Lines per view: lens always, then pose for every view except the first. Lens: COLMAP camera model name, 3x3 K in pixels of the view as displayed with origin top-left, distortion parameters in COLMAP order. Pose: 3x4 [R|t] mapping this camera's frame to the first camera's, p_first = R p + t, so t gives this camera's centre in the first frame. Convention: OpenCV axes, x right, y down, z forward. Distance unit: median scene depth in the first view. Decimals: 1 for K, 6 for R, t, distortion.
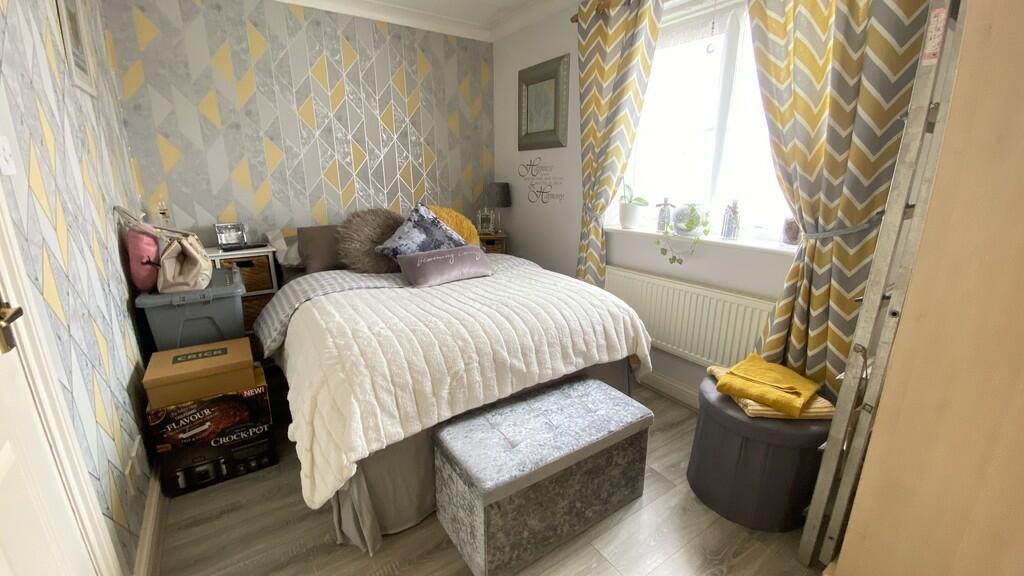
lens RADIAL K [[412.5, 0, 499.2], [0, 412.5, 285.8], [0, 0, 1]] dist [0.021972, -0.020935]
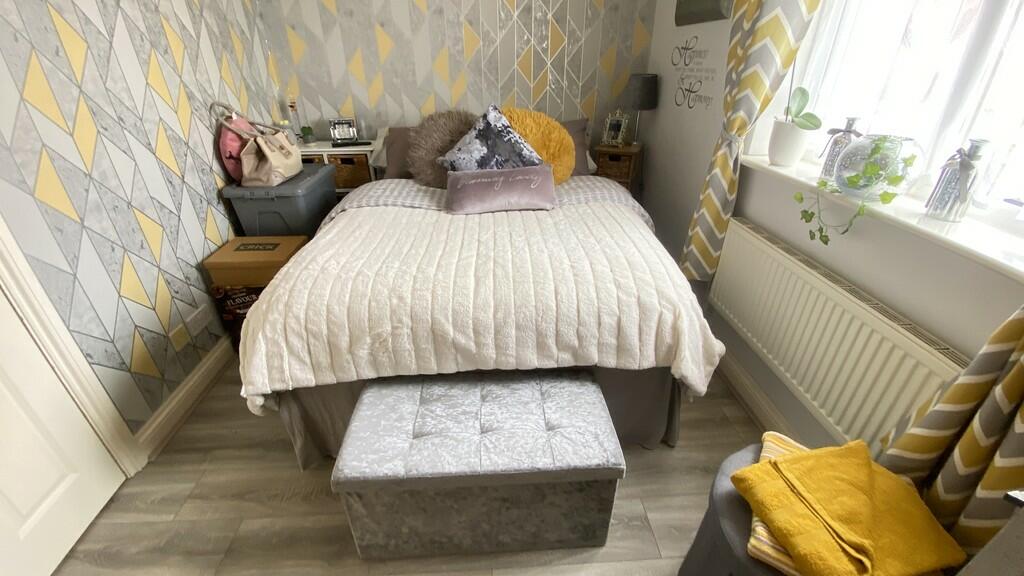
lens RADIAL K [[412.5, 0, 507.5], [0, 412.5, 284.0], [0, 0, 1]] dist [0.021972, -0.020935]
pose [[0.863128, 0.236036, -0.446427, 0.379917], [-0.119152, 0.954270, 0.274173, -0.122057], [0.490727, -0.183454, 0.851782, 0.328561]]
